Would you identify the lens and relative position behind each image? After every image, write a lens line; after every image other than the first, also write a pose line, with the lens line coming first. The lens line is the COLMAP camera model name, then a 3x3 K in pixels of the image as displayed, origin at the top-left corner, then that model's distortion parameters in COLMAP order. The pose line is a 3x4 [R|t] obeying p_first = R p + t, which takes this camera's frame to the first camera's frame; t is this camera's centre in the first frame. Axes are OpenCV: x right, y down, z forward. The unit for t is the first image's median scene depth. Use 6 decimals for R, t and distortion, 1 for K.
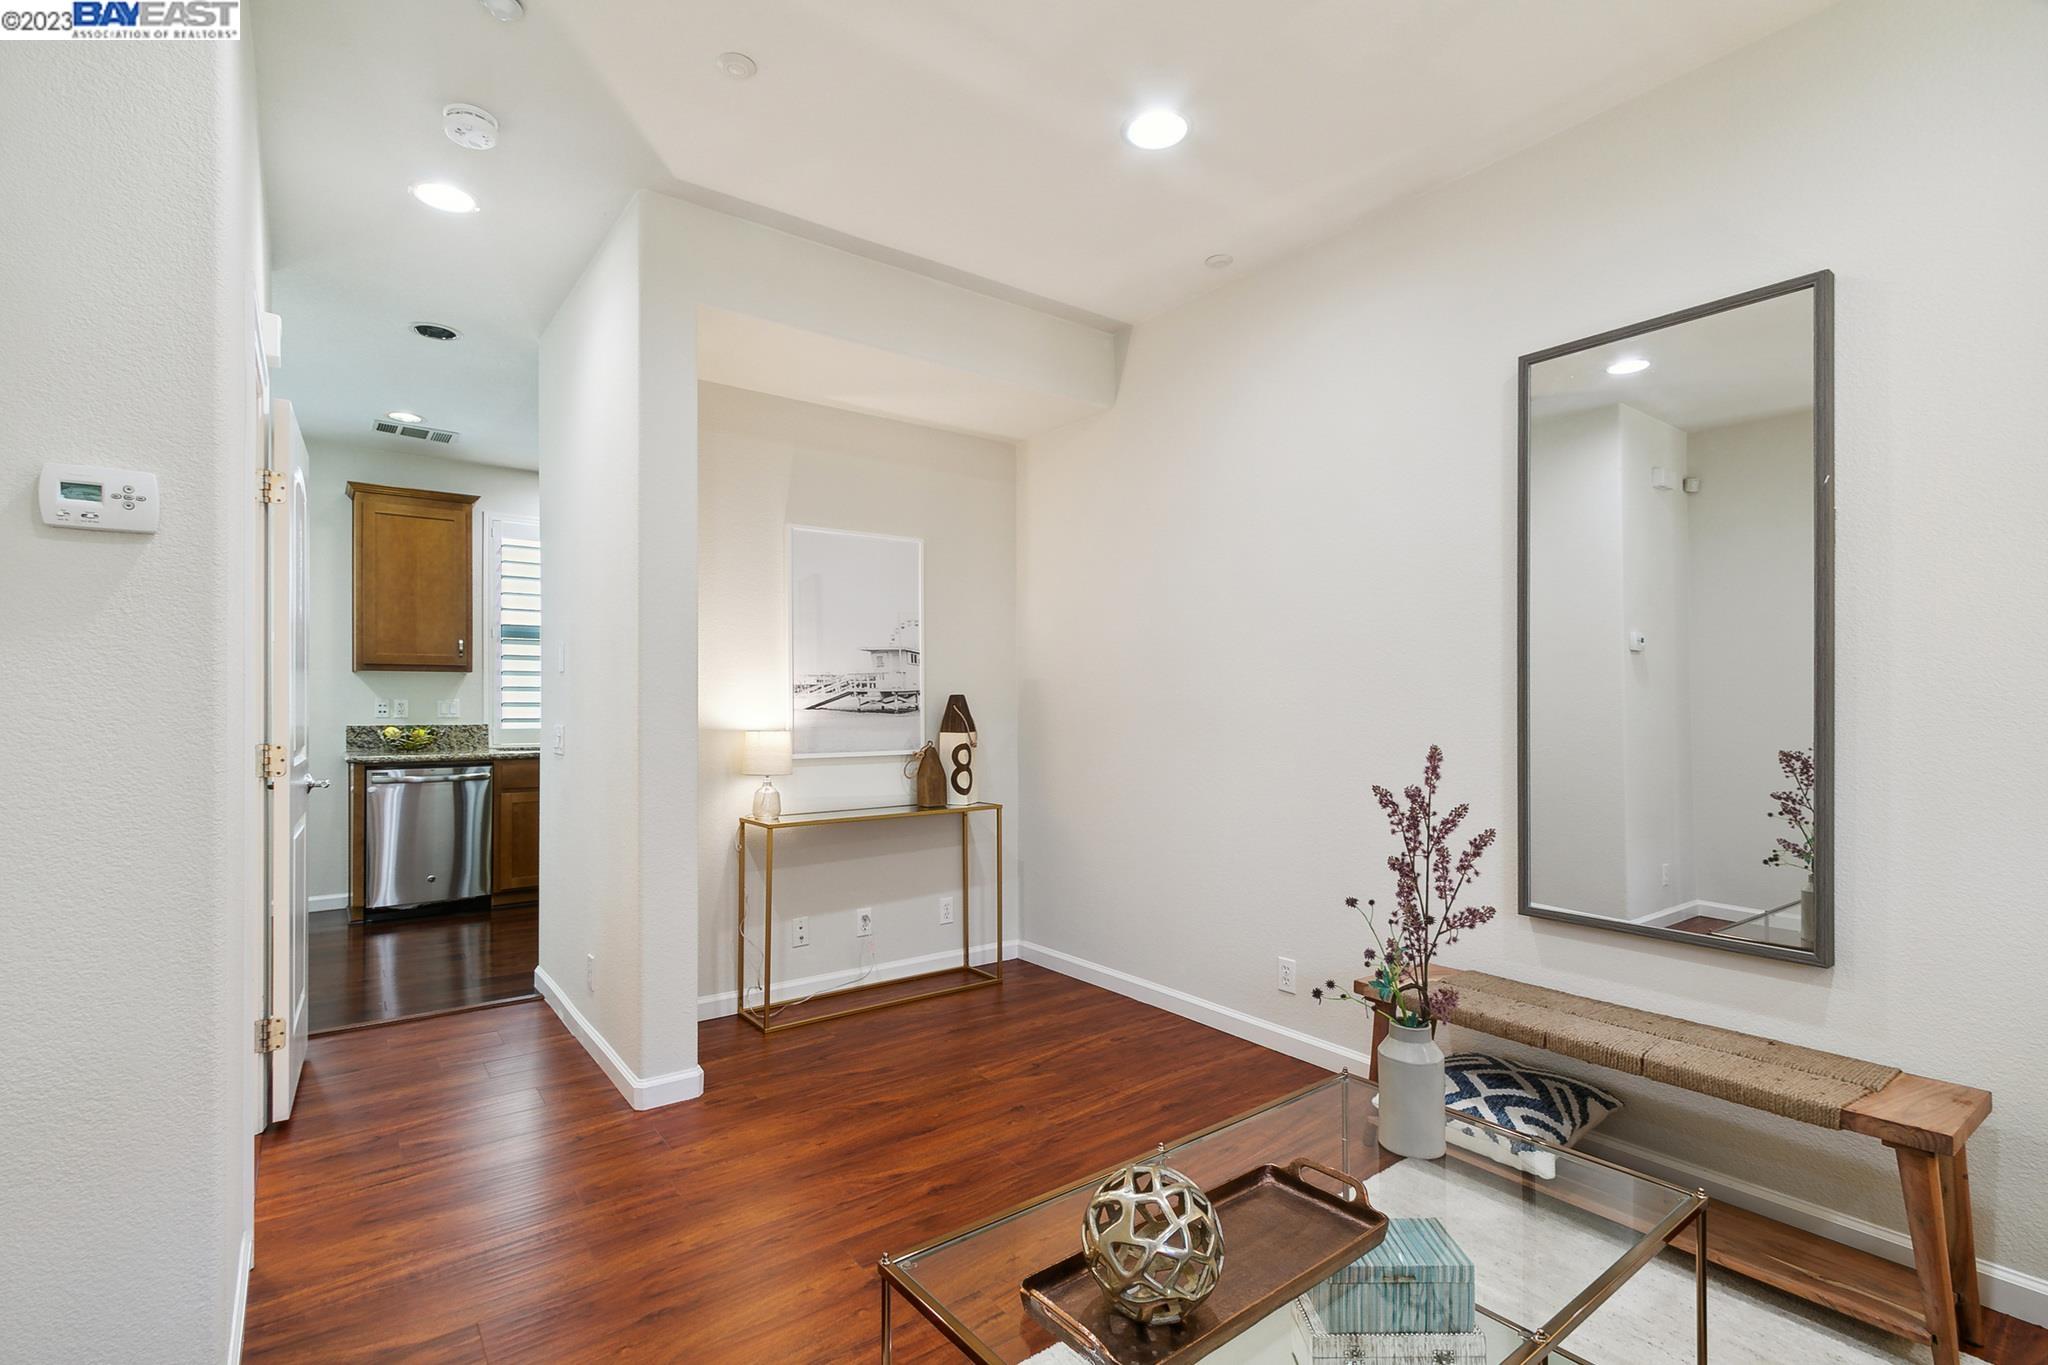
lens RADIAL K [[941.5, 0, 996.2], [0, 941.5, 709.7], [0, 0, 1]] dist [-0.000267, -0.000147]
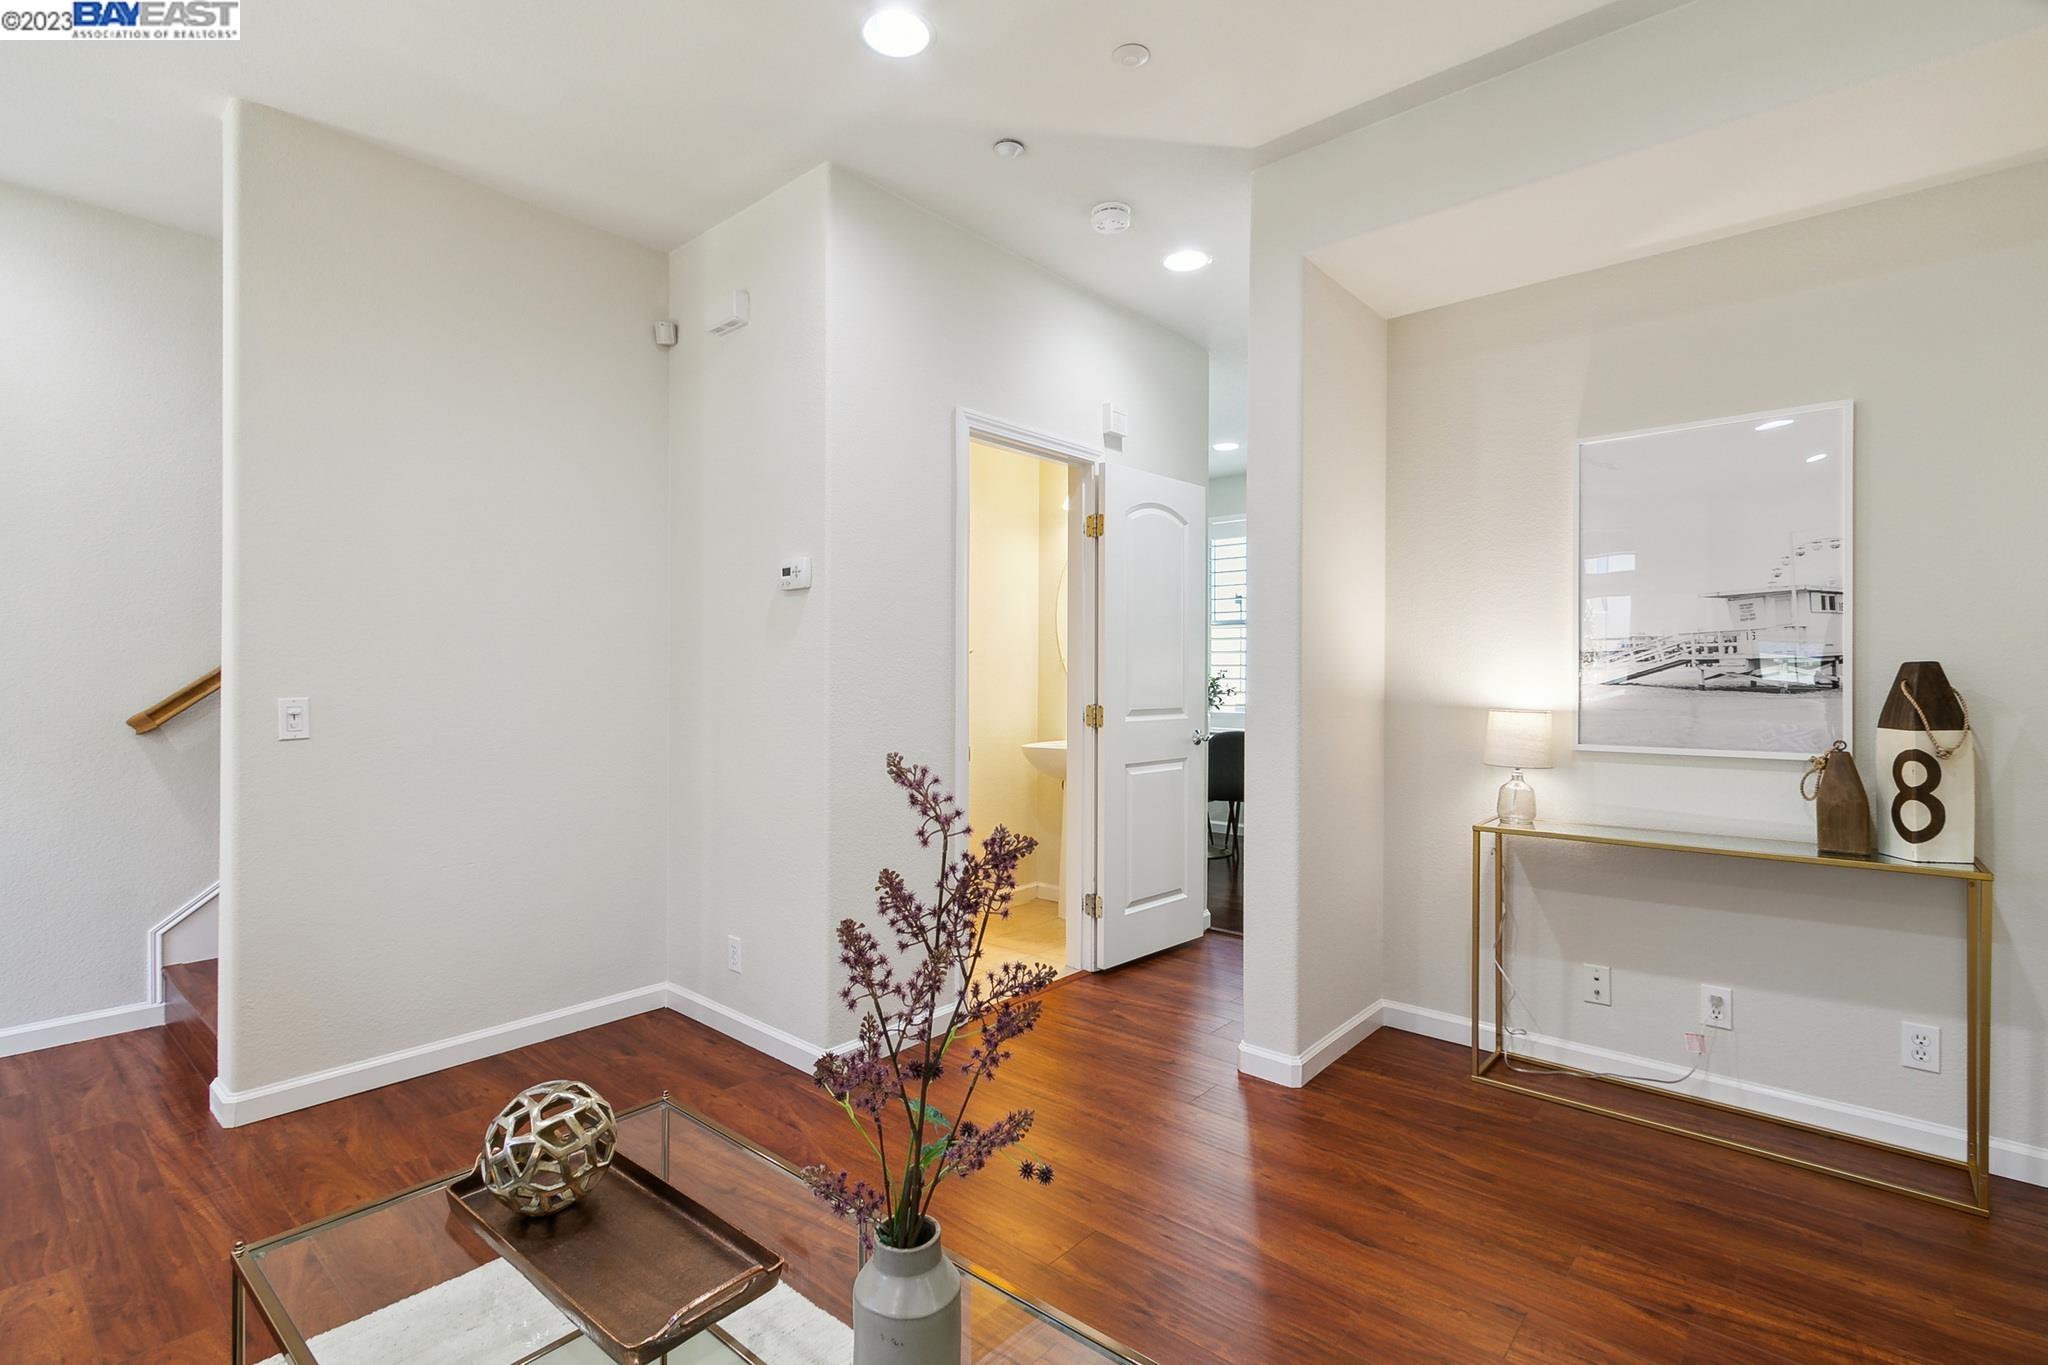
lens RADIAL K [[941.5, 0, 1013.4], [0, 941.5, 683.6], [0, 0, 1]] dist [-0.000267, -0.000147]
pose [[0.214158, 0.008251, -0.976764, 0.399727], [-0.007134, 0.999951, 0.006882, -0.002914], [0.976773, 0.005494, 0.214207, 0.372611]]
